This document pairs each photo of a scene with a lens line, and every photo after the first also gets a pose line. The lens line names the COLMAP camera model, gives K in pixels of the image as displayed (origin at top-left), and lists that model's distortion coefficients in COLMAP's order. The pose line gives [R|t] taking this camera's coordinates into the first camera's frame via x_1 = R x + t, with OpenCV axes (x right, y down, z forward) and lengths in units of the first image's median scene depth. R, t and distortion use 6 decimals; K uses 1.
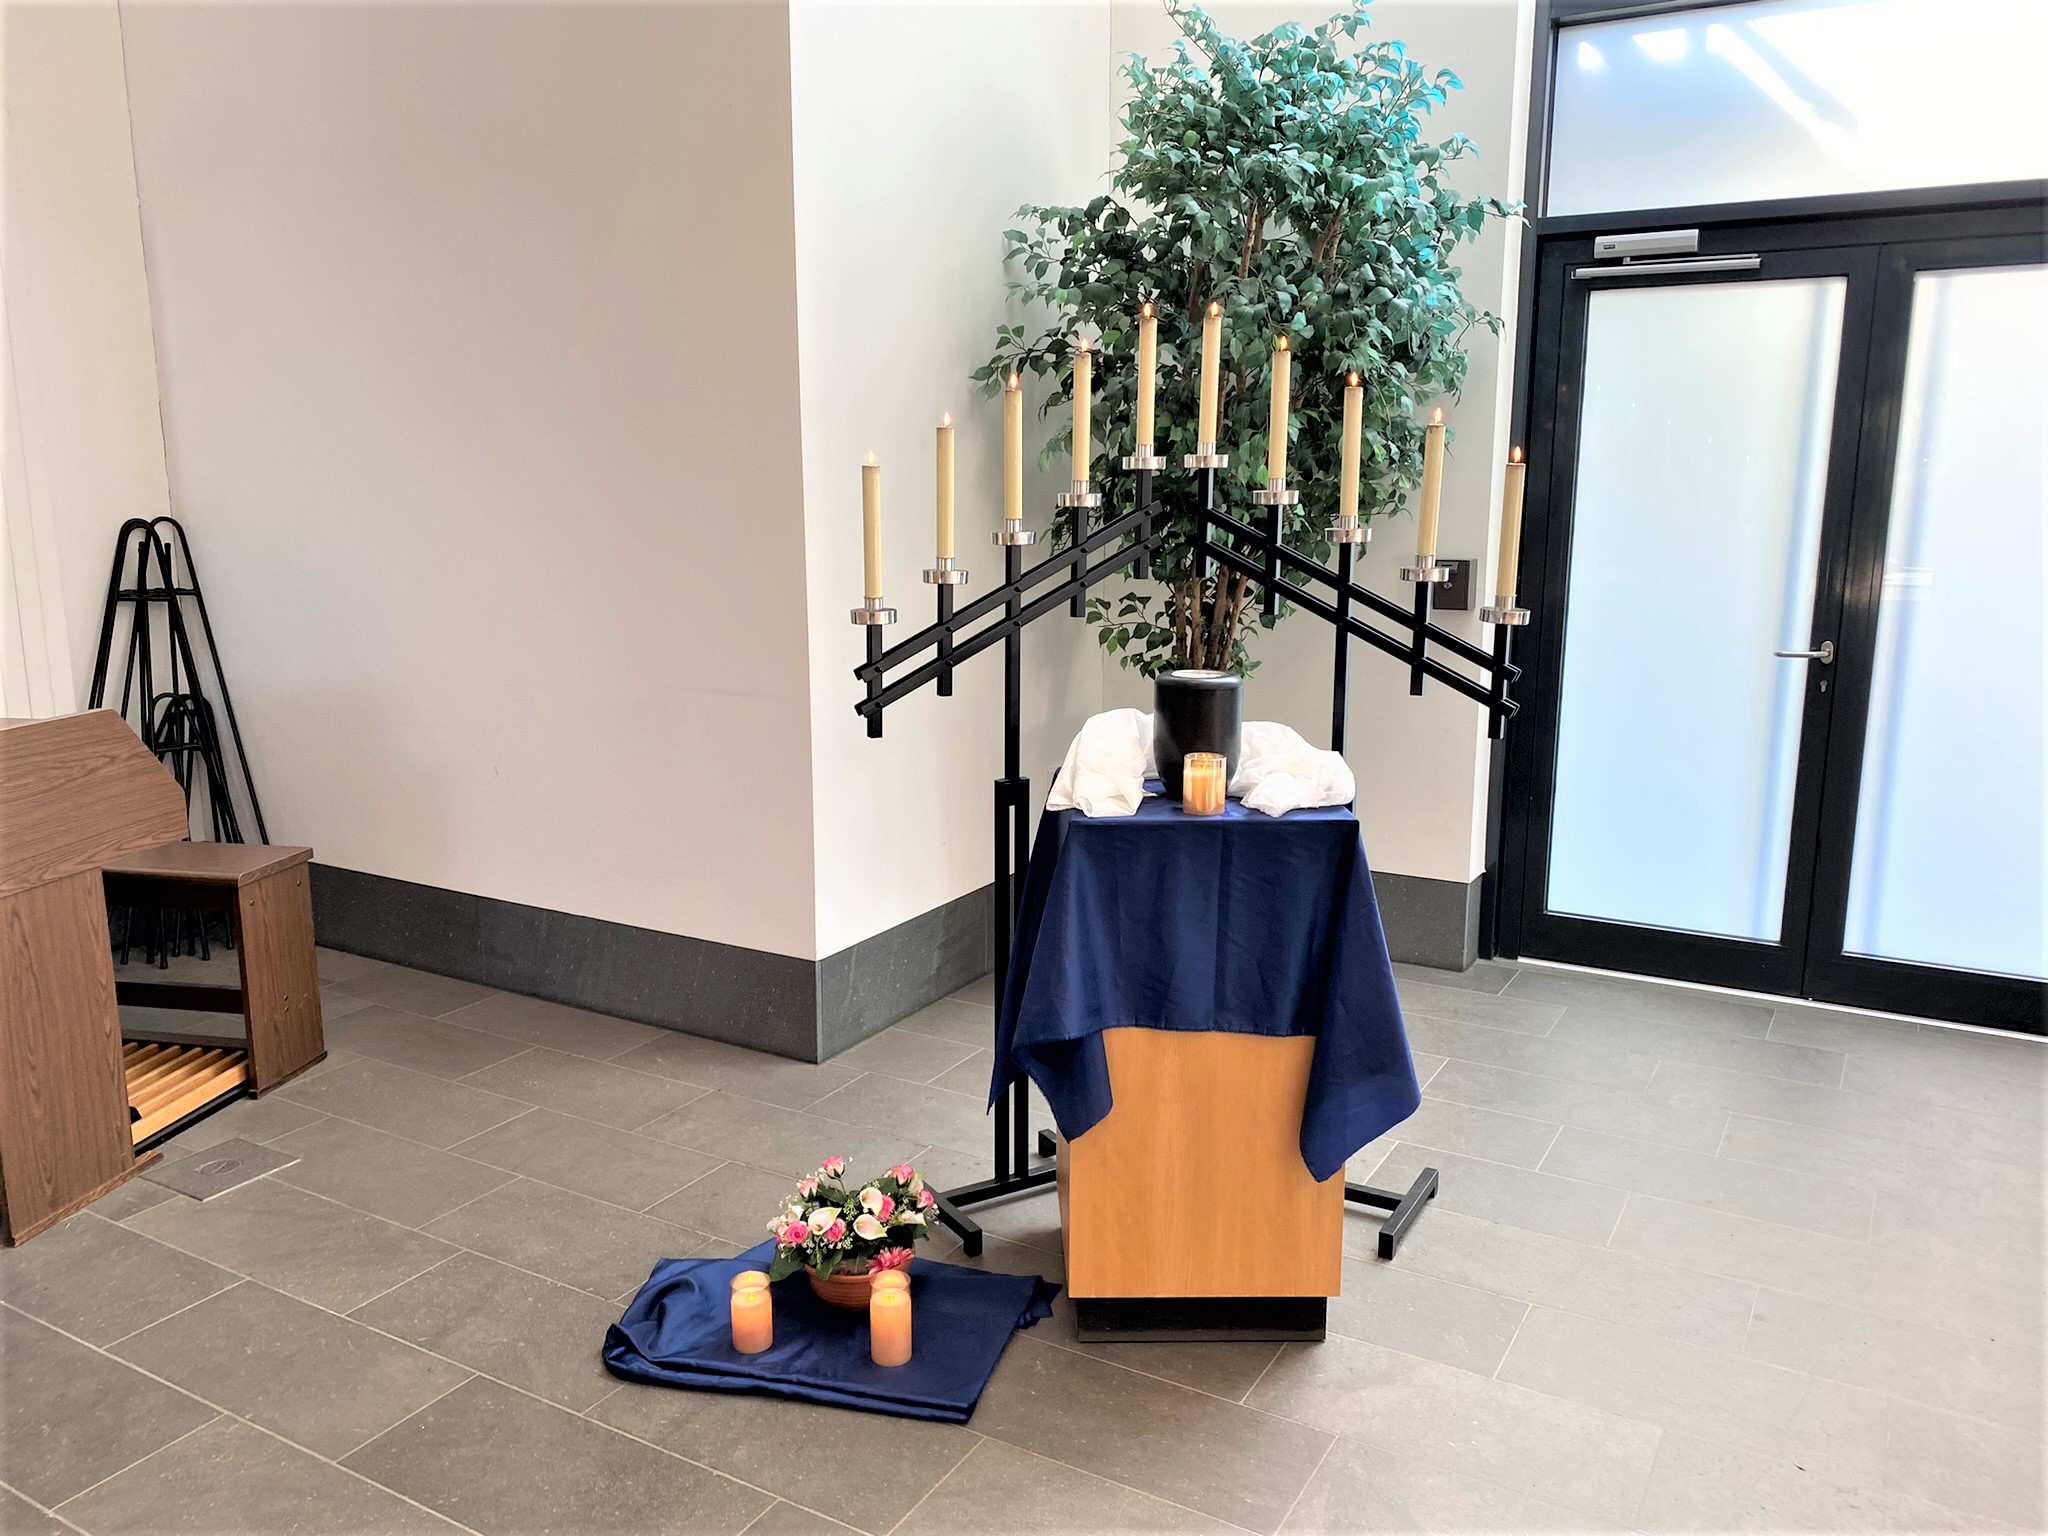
lens RADIAL K [[1555.2, 0, 1005.5], [0, 1555.2, 763.5], [0, 0, 1]] dist [0.036368, -0.056792]
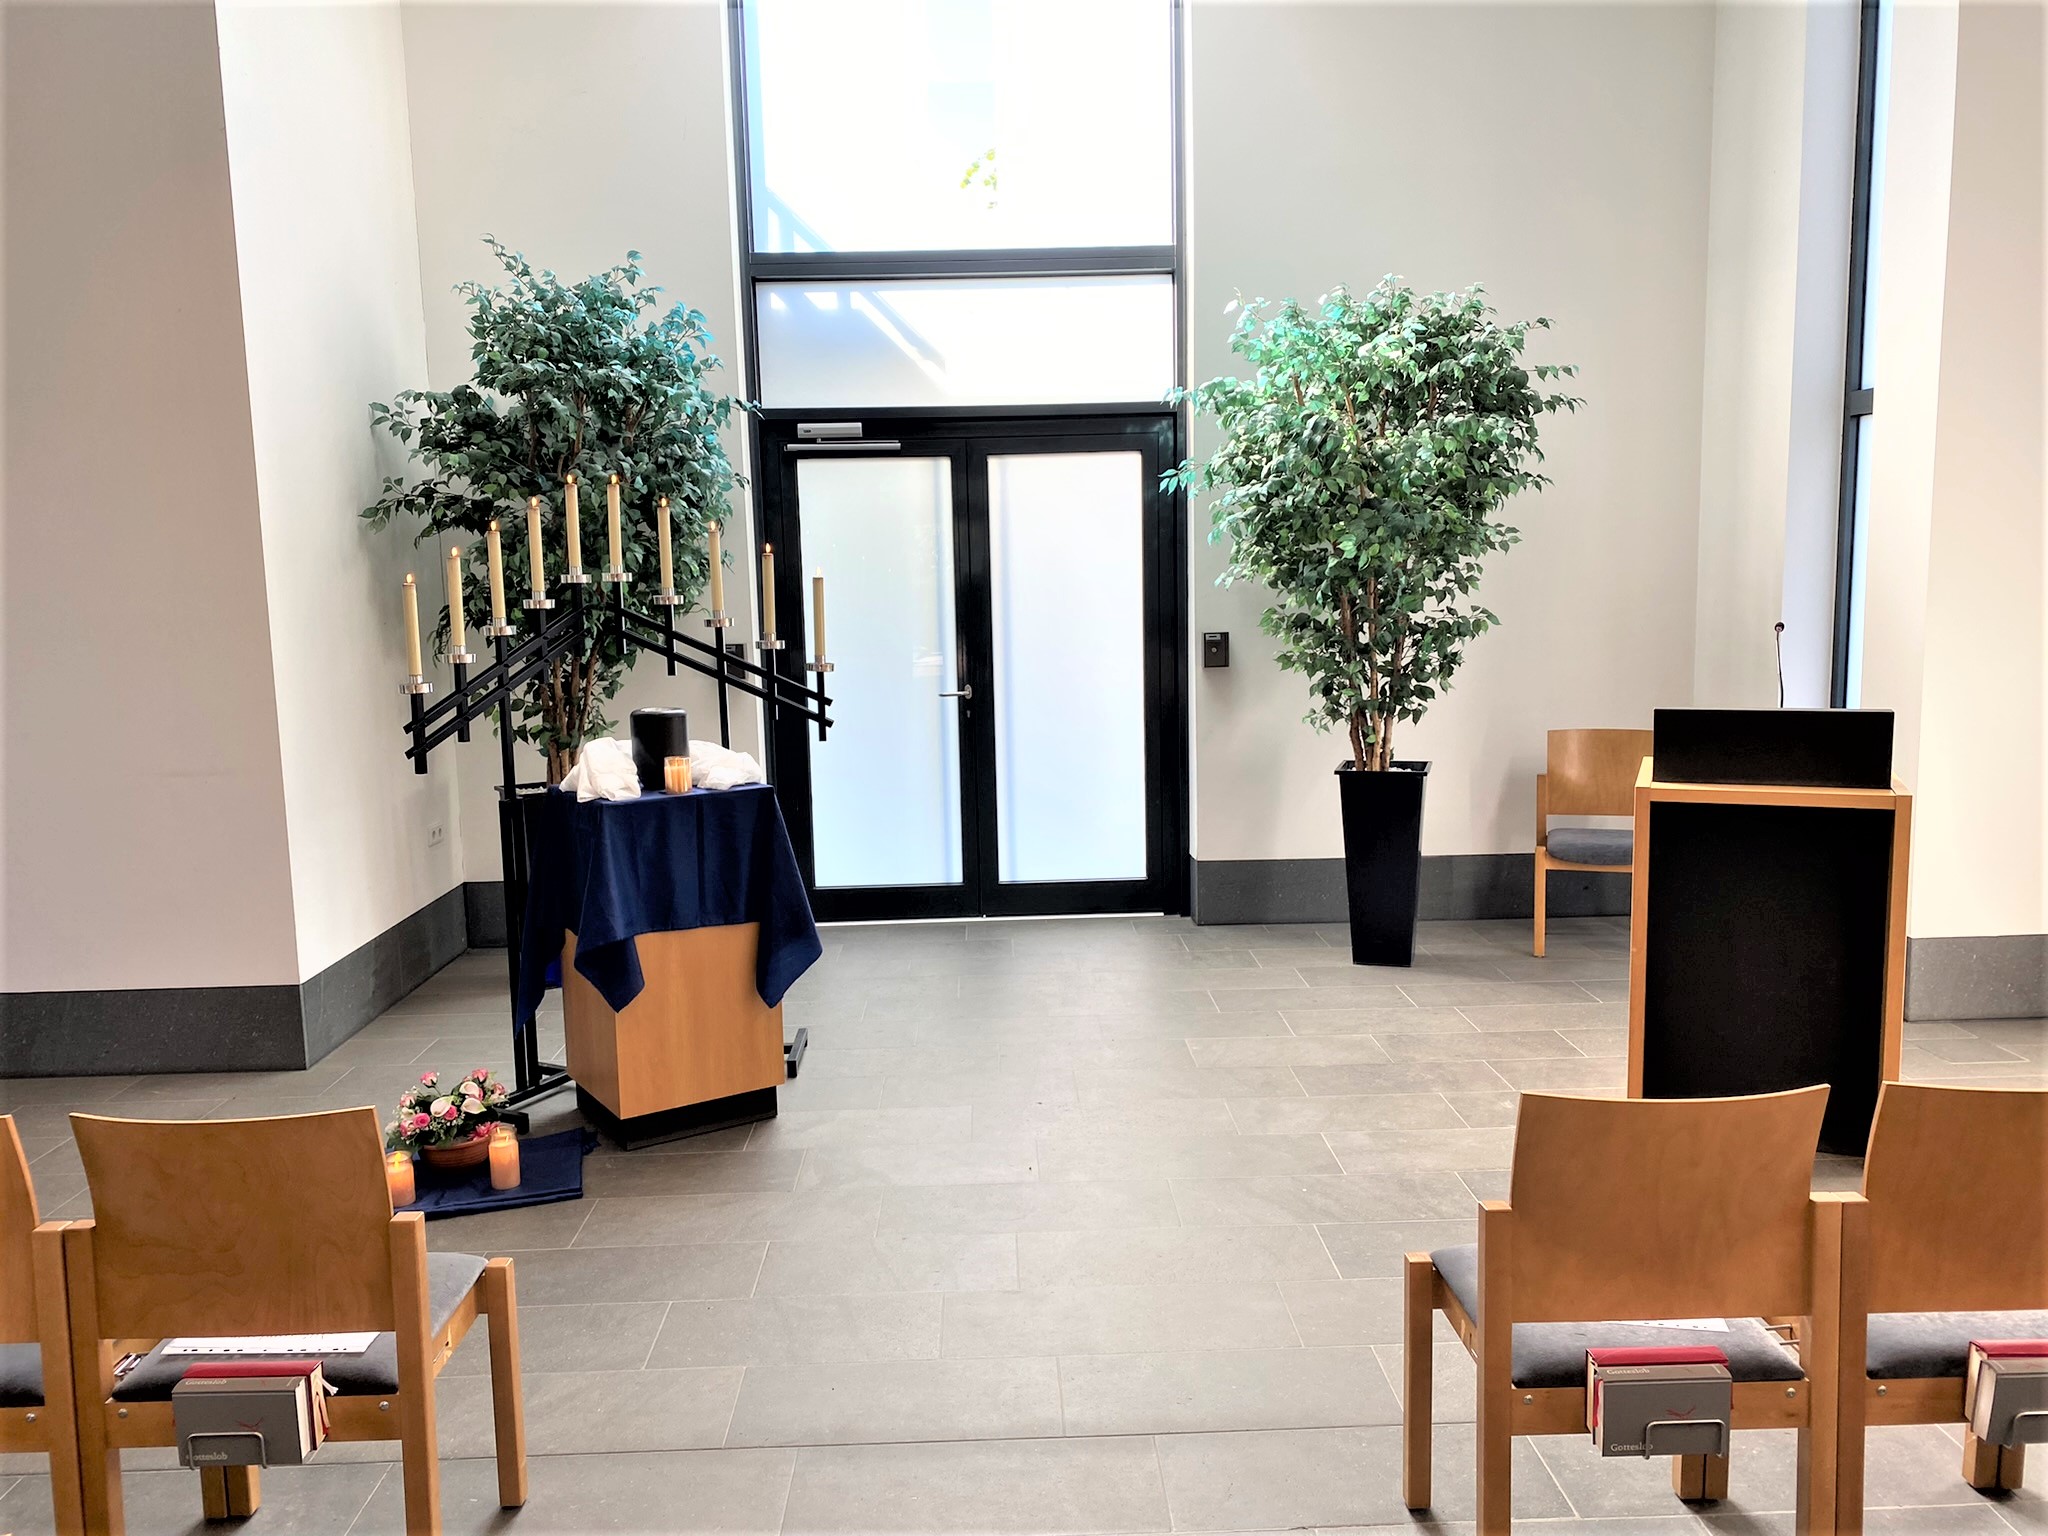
lens RADIAL K [[1500.0, 0, 1121.5], [0, 1500.0, 760.1], [0, 0, 1]] dist [0.002099, -0.049683]
pose [[0.808521, -0.087325, 0.581952, -0.359592], [0.126053, 0.991674, -0.026322, 0.086609], [-0.574809, 0.094639, 0.812797, -0.473328]]
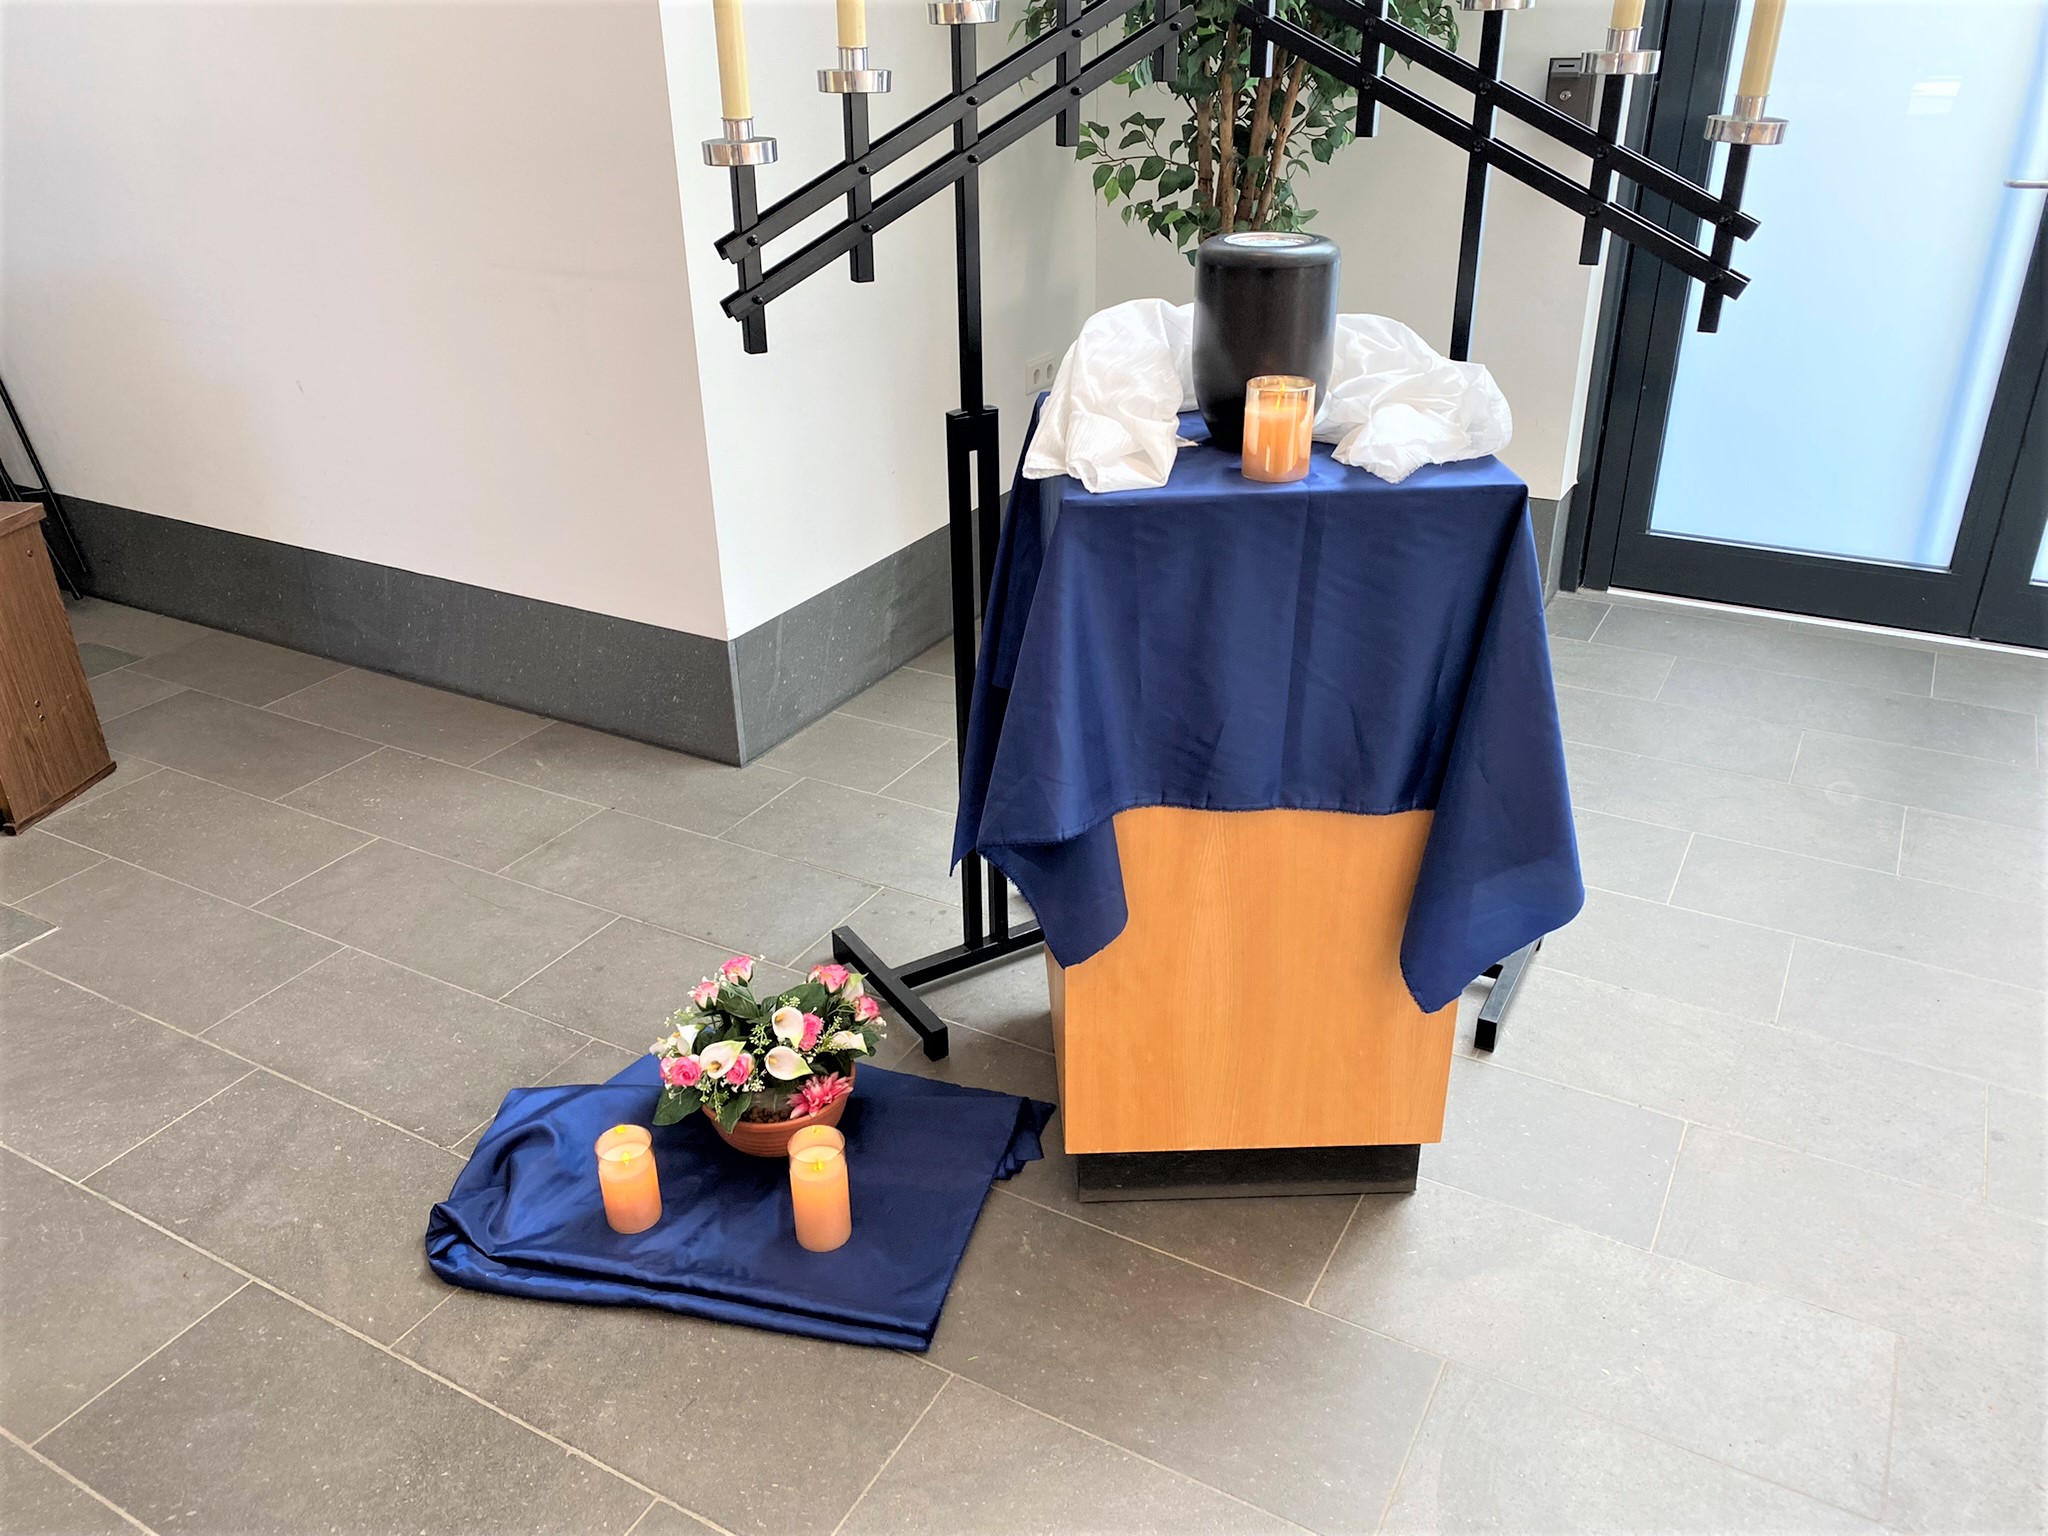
lens RADIAL K [[1555.2, 0, 1005.5], [0, 1555.2, 763.5], [0, 0, 1]] dist [0.036368, -0.056792]
pose [[0.999697, -0.023800, 0.006339, 0.011399], [0.021181, 0.962091, 0.271906, -0.026407], [-0.012571, -0.271689, 0.962303, 0.327553]]
